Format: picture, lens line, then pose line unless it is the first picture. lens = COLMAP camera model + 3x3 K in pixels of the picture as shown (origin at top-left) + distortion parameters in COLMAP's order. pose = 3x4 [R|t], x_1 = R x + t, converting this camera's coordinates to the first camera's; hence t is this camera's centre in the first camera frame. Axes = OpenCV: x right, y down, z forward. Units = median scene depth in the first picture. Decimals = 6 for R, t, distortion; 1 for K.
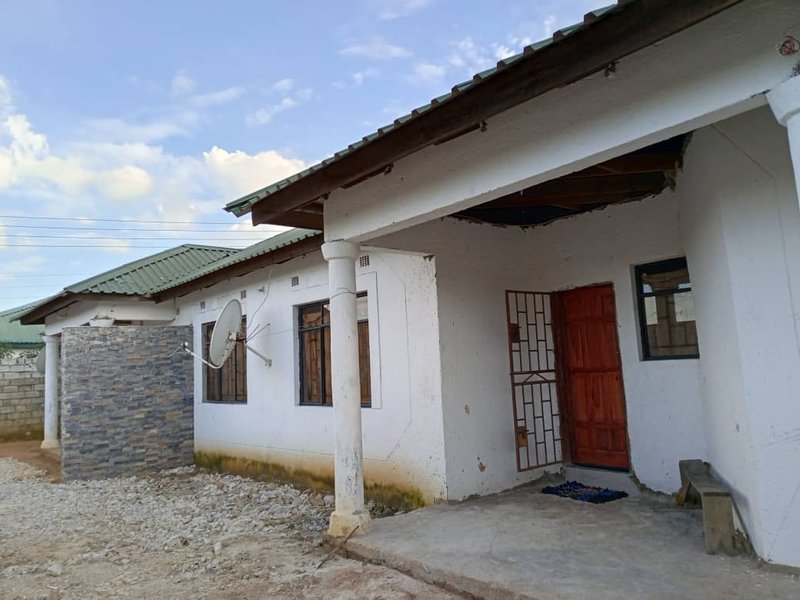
lens RADIAL K [[608.4, 0, 400.0], [0, 608.4, 300.0], [0, 0, 1]] dist [0.074369, -0.100225]
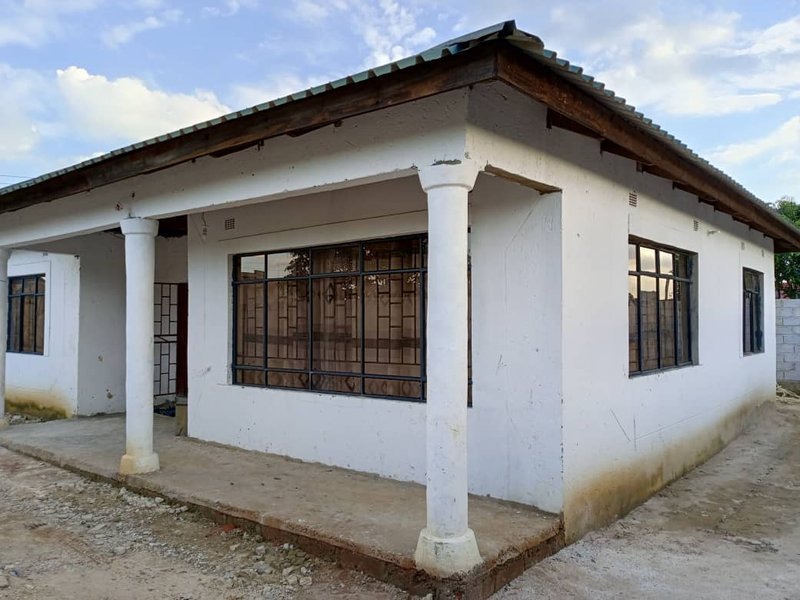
lens RADIAL K [[608.4, 0, 400.0], [0, 608.4, 300.0], [0, 0, 1]] dist [0.074369, -0.100225]
pose [[0.975743, 0.049442, 0.213263, 0.473582], [-0.063387, 0.996241, 0.059047, -0.098147], [-0.209542, -0.071133, 0.975209, -0.607625]]
